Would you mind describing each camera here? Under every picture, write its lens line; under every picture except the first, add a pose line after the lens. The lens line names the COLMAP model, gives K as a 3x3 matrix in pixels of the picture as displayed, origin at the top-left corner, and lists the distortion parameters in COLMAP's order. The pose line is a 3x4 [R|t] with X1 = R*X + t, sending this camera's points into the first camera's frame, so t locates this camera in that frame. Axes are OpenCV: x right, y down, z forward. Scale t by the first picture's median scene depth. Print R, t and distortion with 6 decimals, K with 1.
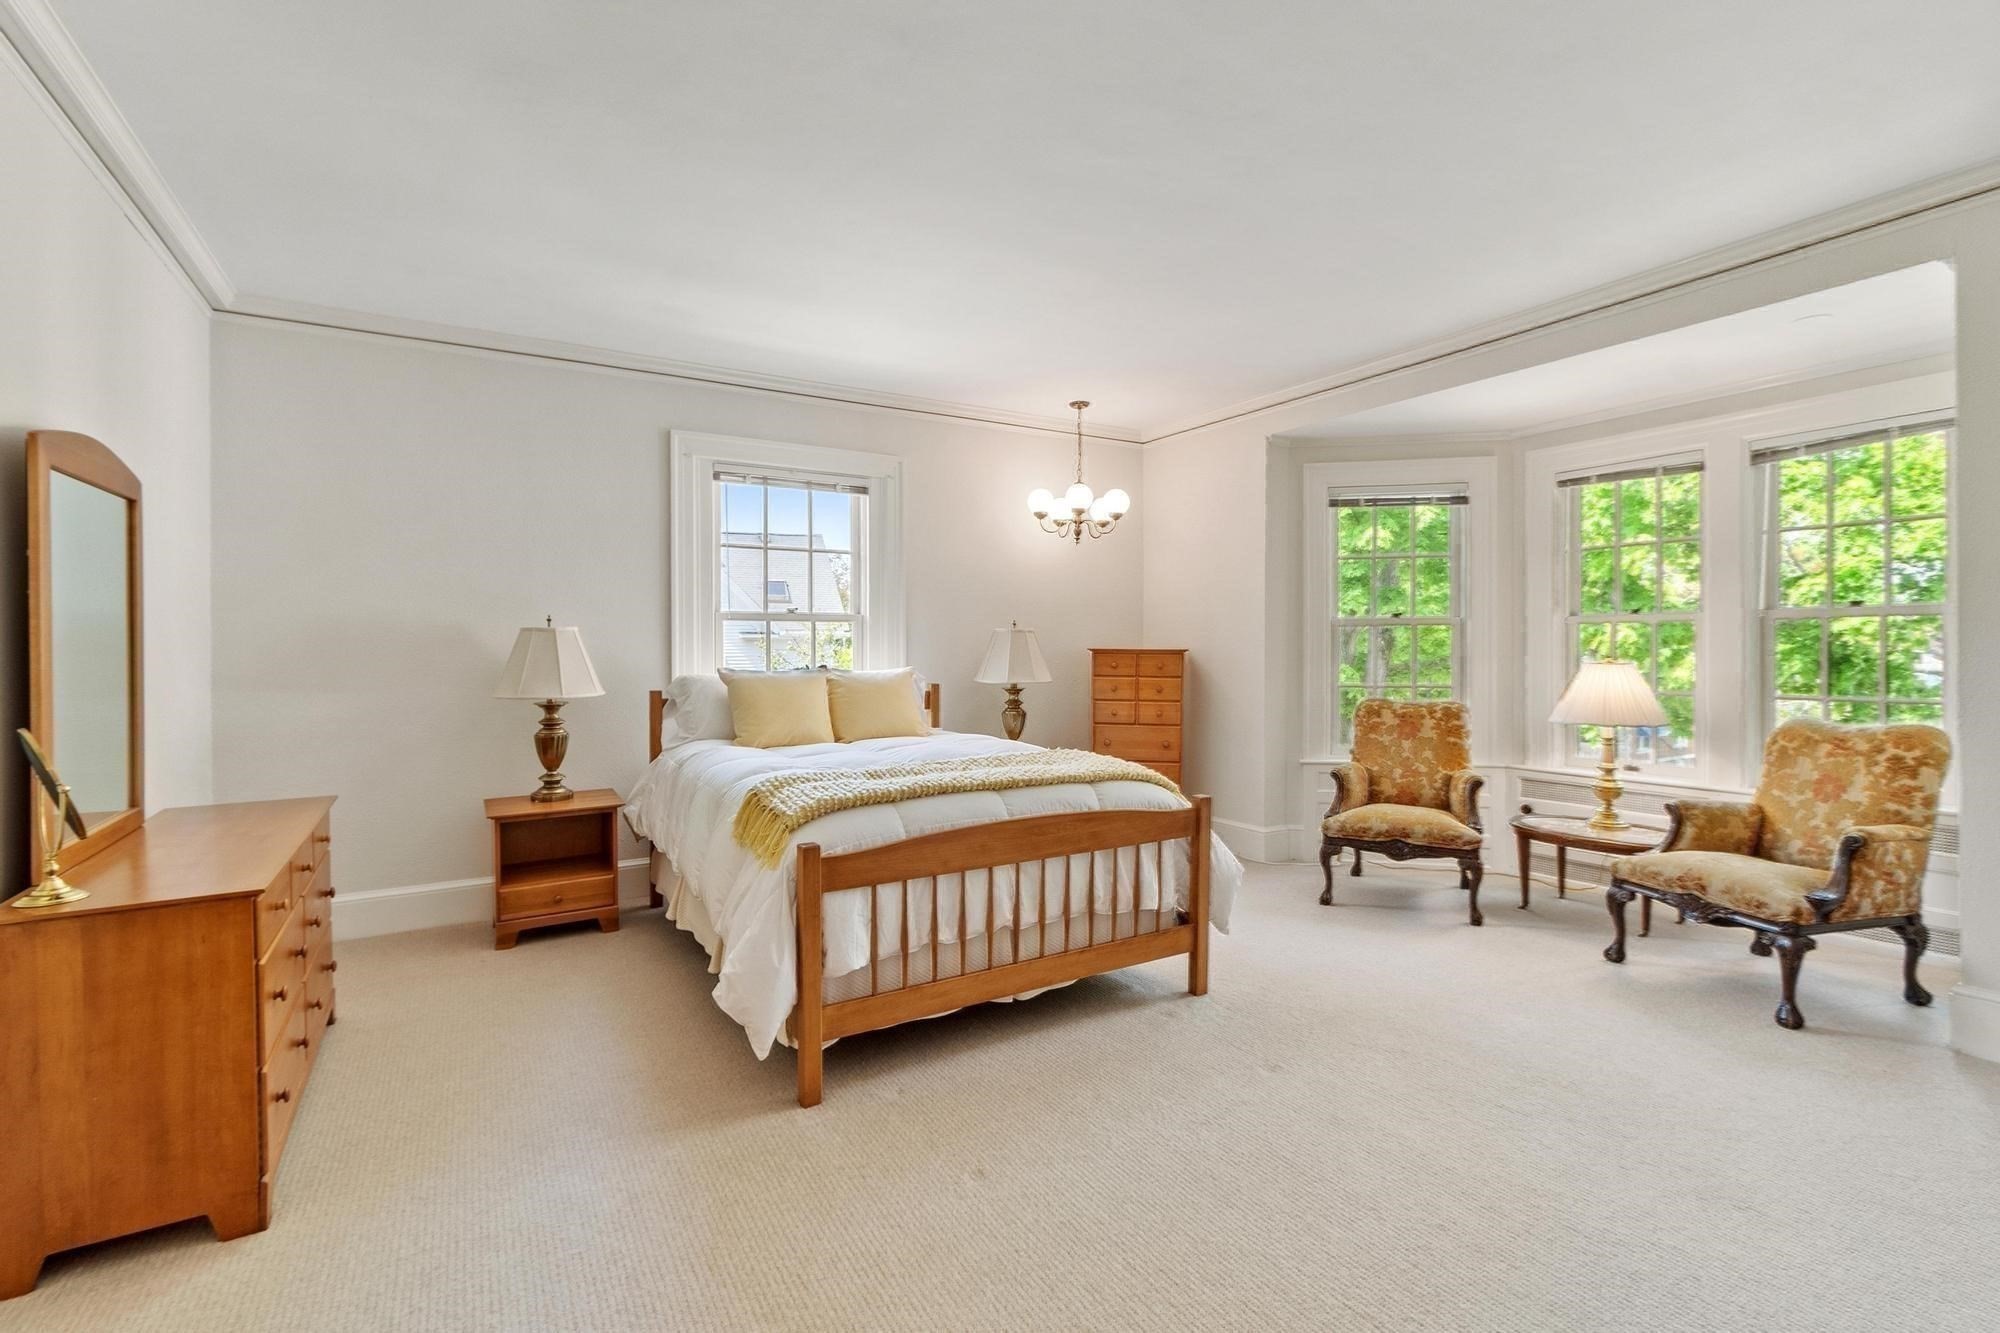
lens RADIAL K [[880.7, 0, 990.9], [0, 880.7, 652.5], [0, 0, 1]] dist [-0.004549, -0.000155]
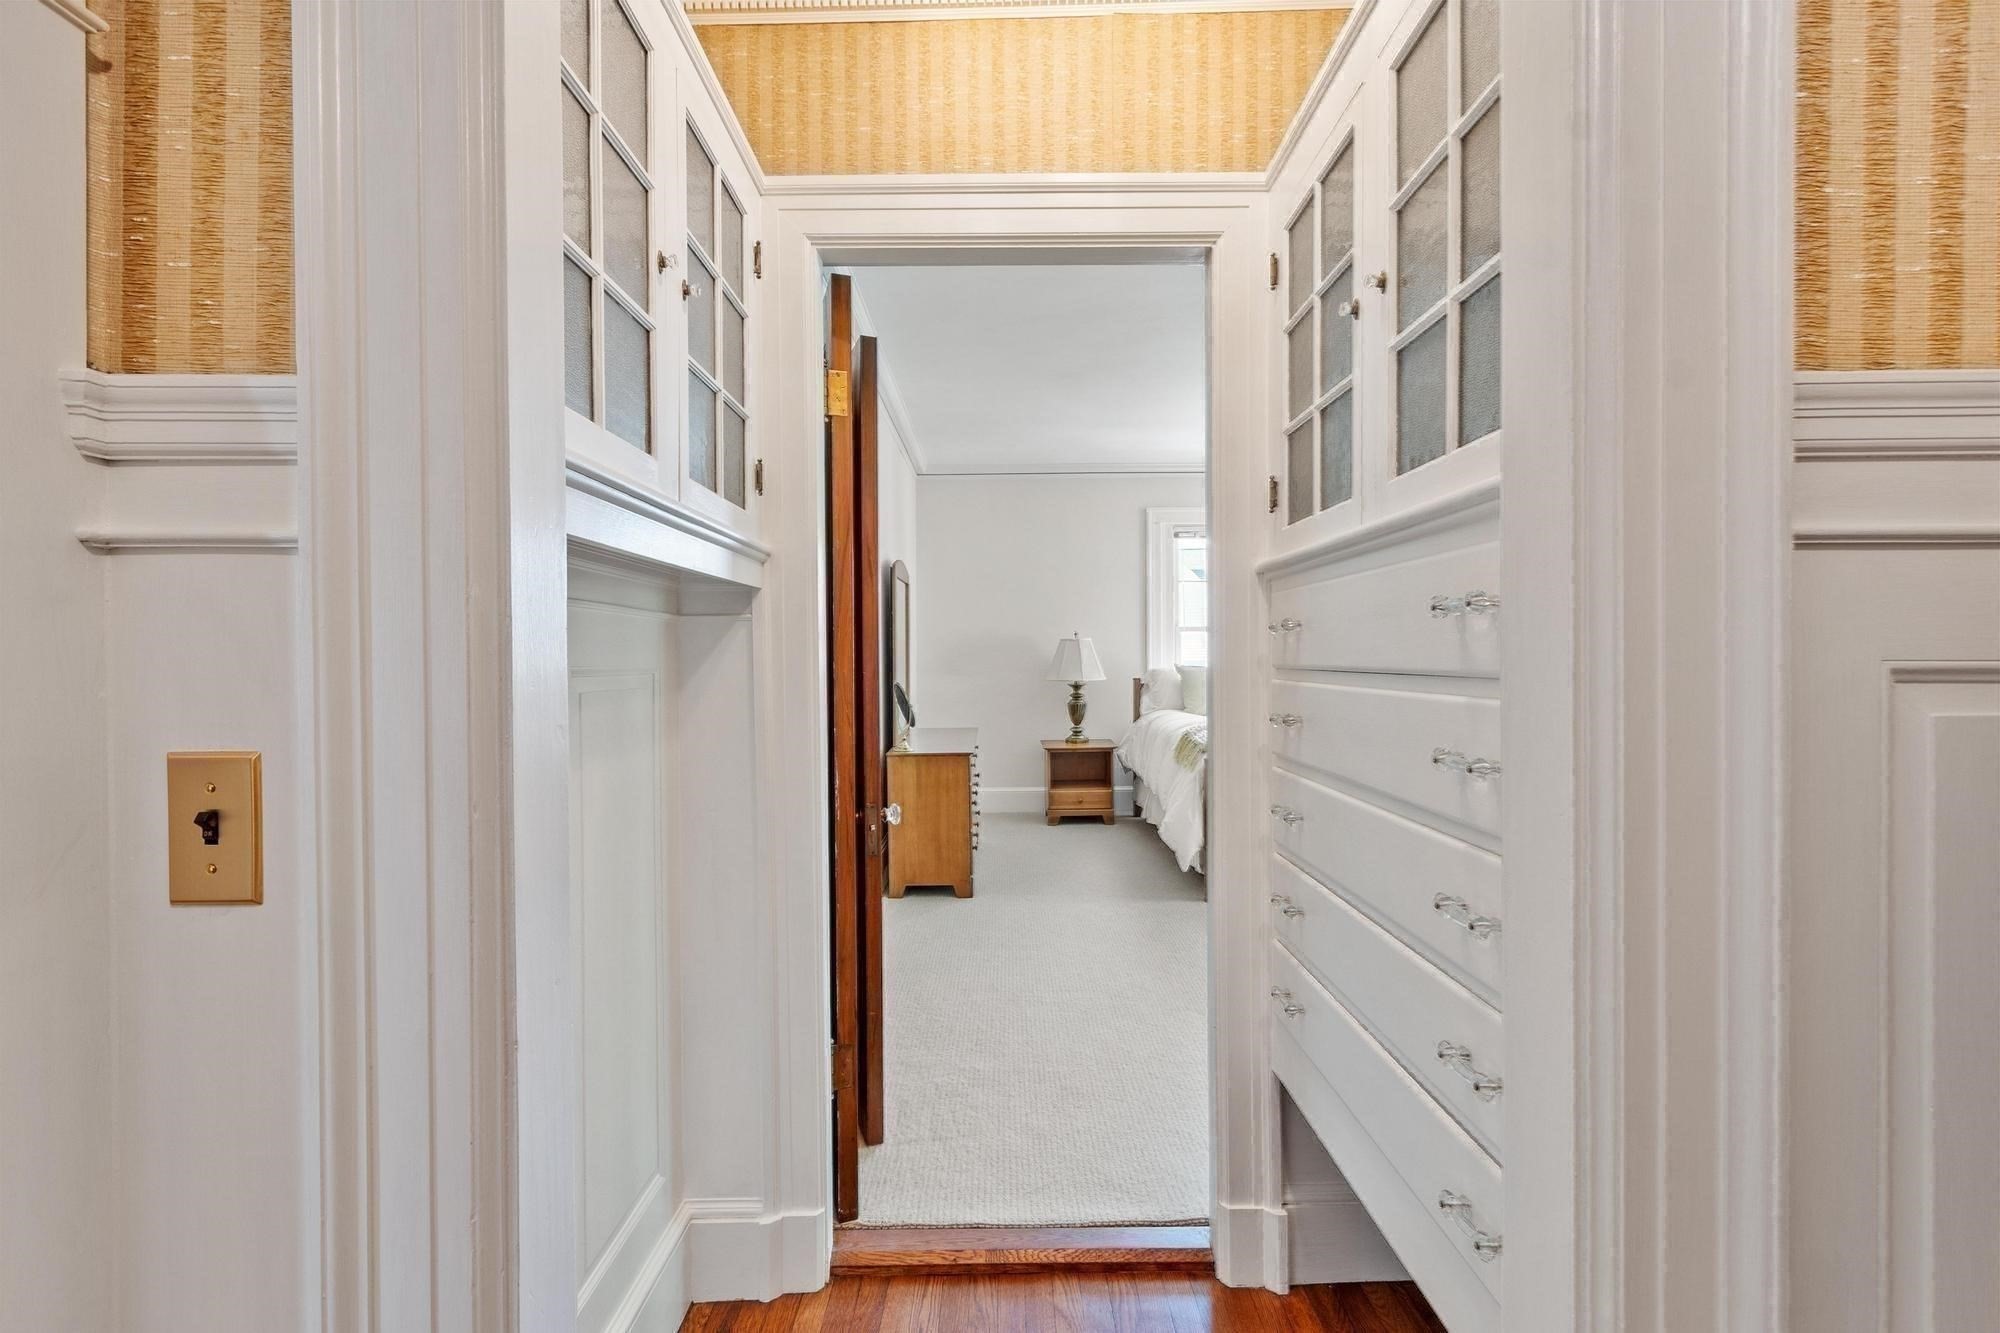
lens RADIAL K [[880.7, 0, 999.4], [0, 880.7, 656.5], [0, 0, 1]] dist [-0.004549, -0.000155]
pose [[0.859047, 0.000981, -0.511896, 0.227094], [-0.000345, 0.999999, 0.001337, 0.003419], [0.511897, -0.000972, 0.859046, -0.507407]]
